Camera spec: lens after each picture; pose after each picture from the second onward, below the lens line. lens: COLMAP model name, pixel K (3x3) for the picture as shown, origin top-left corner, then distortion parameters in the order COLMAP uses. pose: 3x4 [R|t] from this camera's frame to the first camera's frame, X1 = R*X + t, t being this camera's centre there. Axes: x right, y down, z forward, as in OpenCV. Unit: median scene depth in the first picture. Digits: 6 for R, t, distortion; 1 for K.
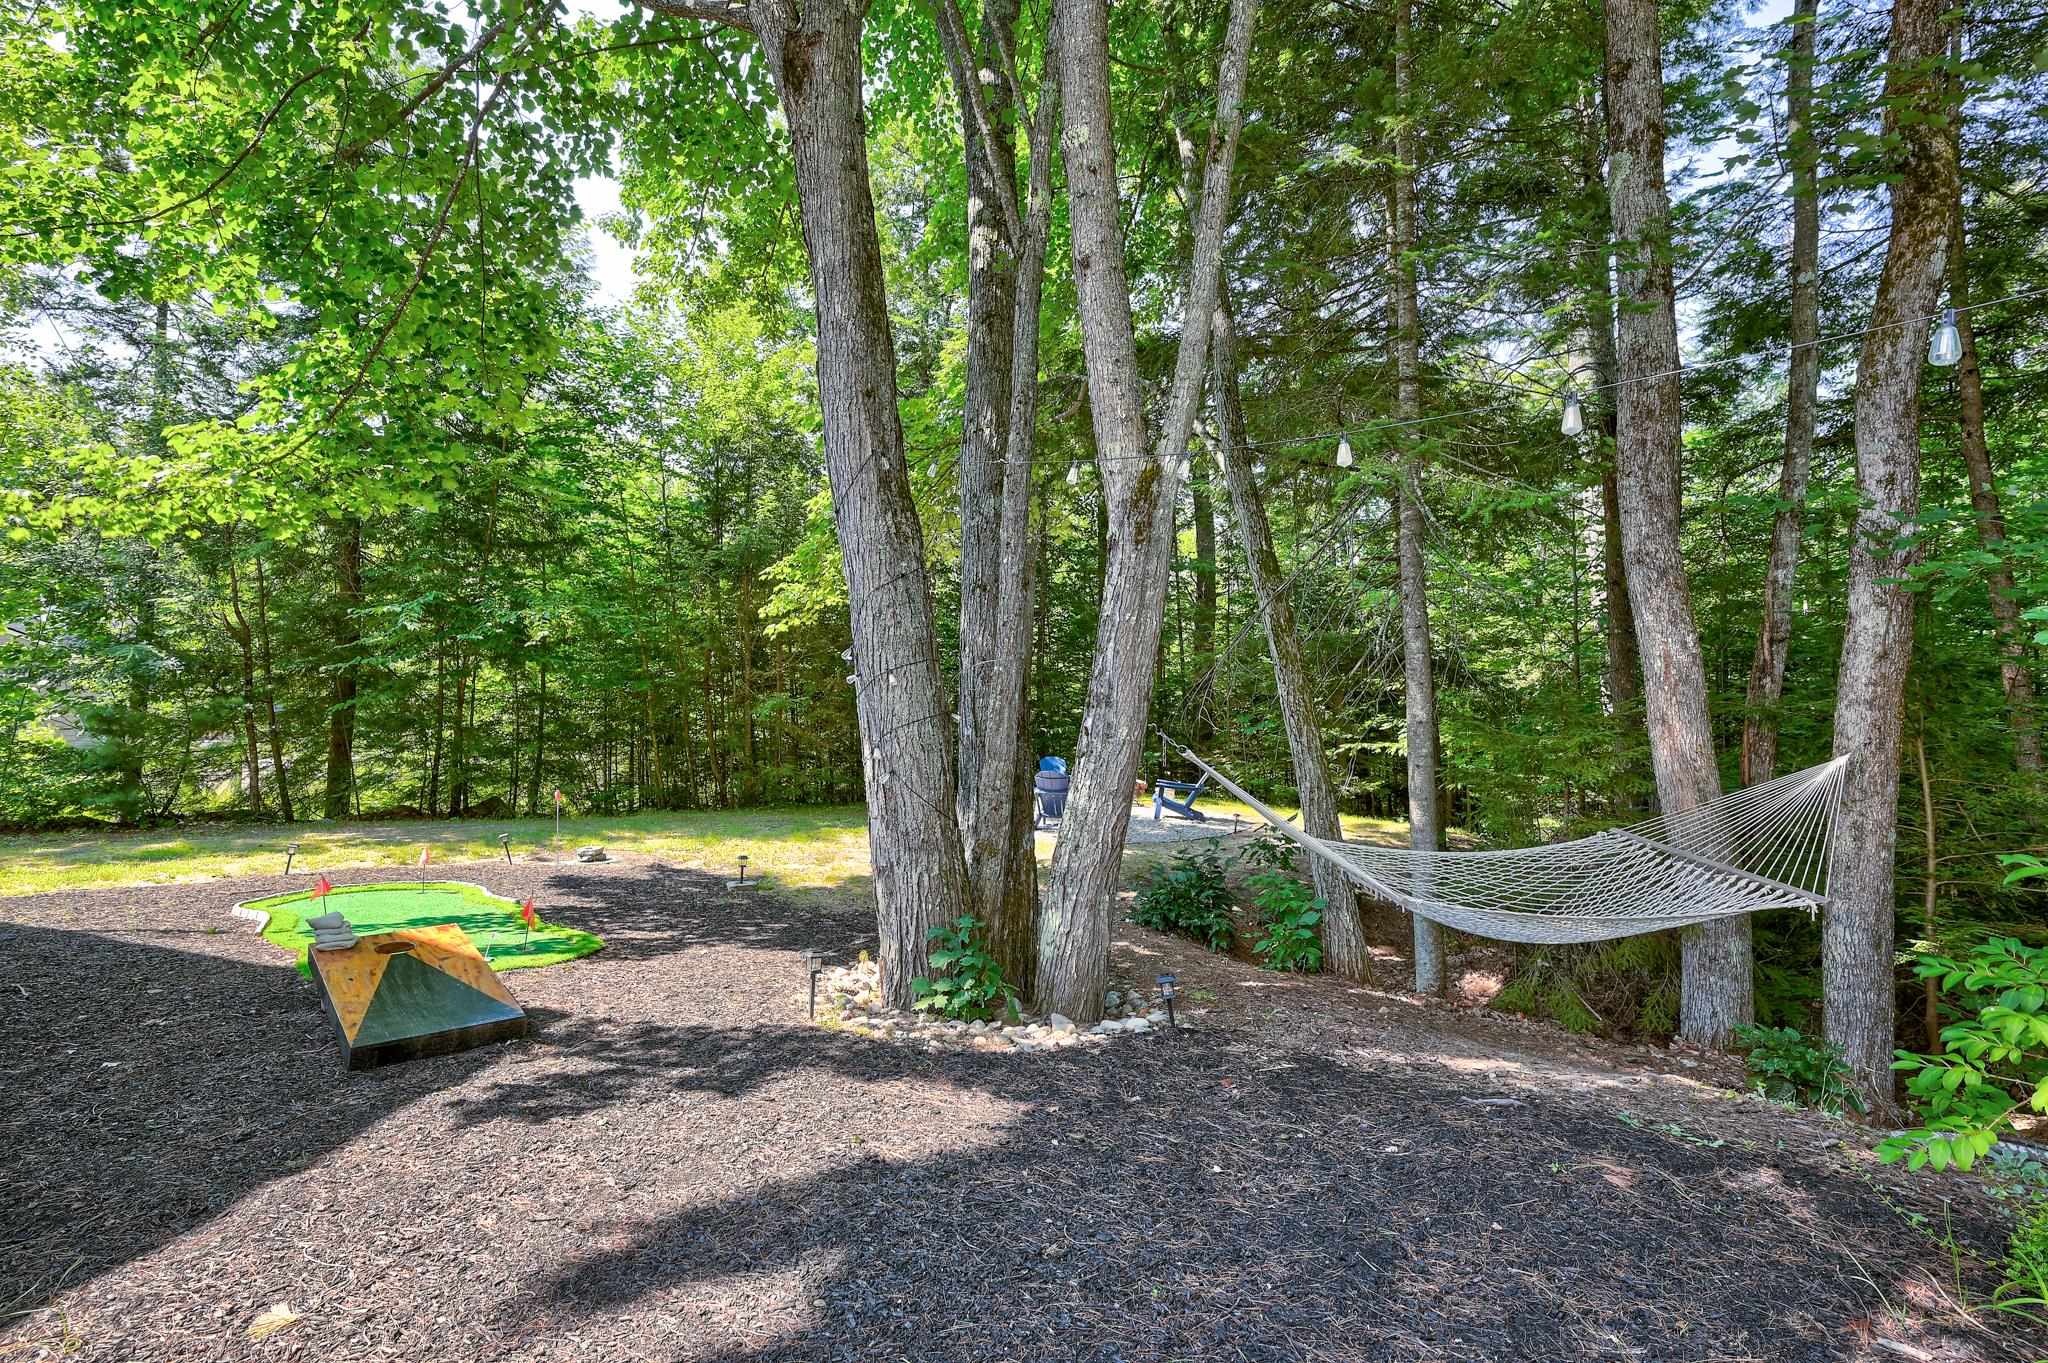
lens RADIAL K [[903.7, 0, 1024.0], [0, 903.7, 681.5], [0, 0, 1]] dist [0.001239, 0.000402]
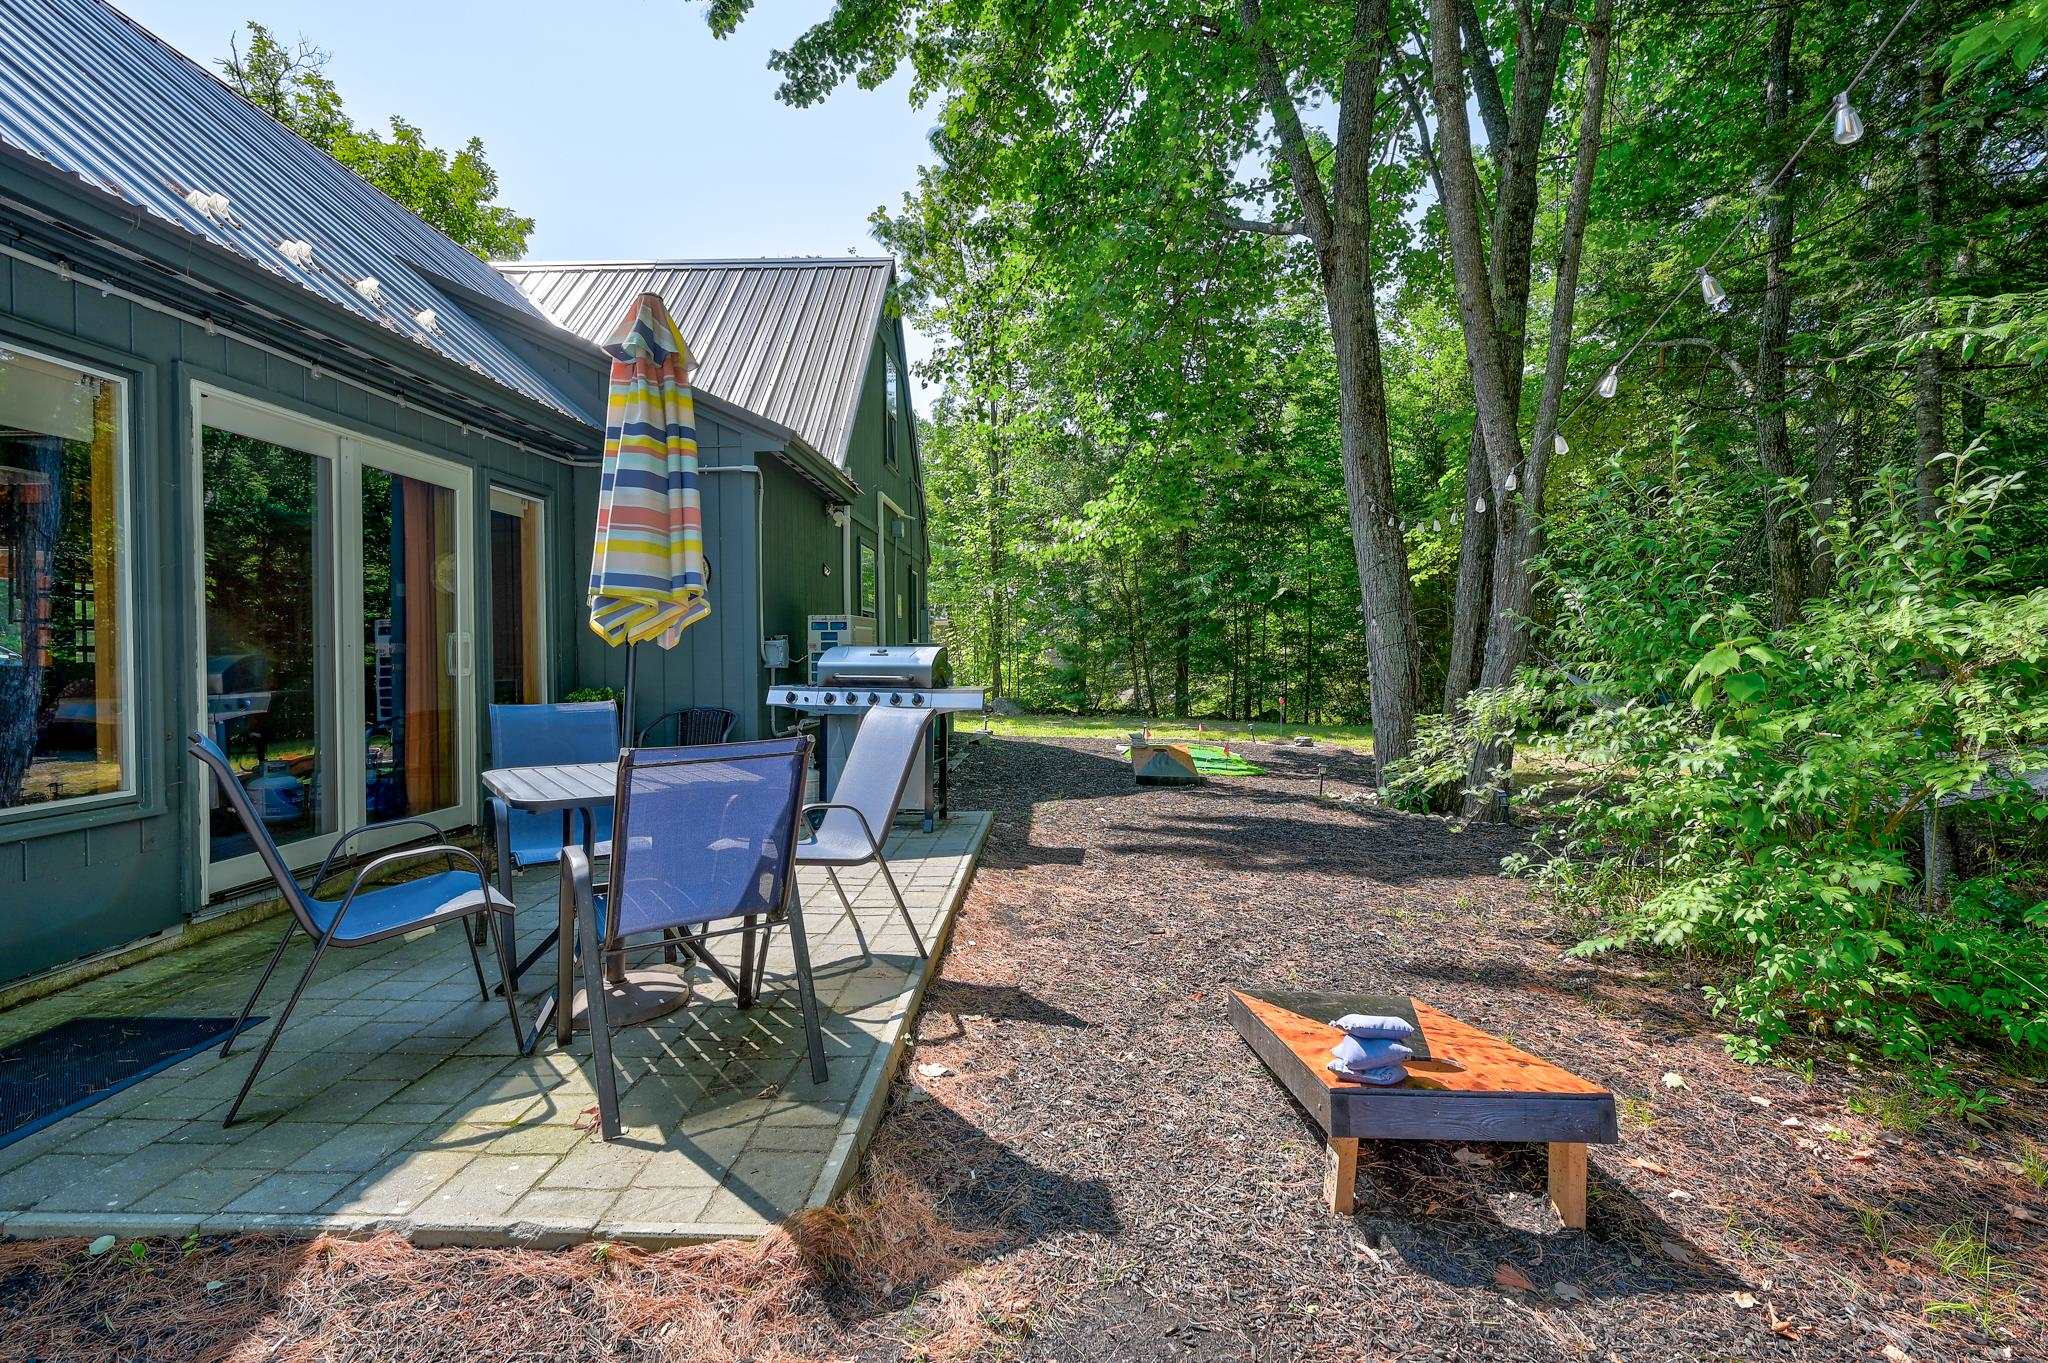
lens RADIAL K [[1007.3, 0, 1024.0], [0, 1007.3, 681.5], [0, 0, 1]] dist [-0.000285, -0.000010]
pose [[0.666868, 0.012776, -0.745067, 0.352146], [0.037439, 0.998016, 0.050622, -0.001939], [0.744235, -0.061652, 0.665066, -0.337691]]
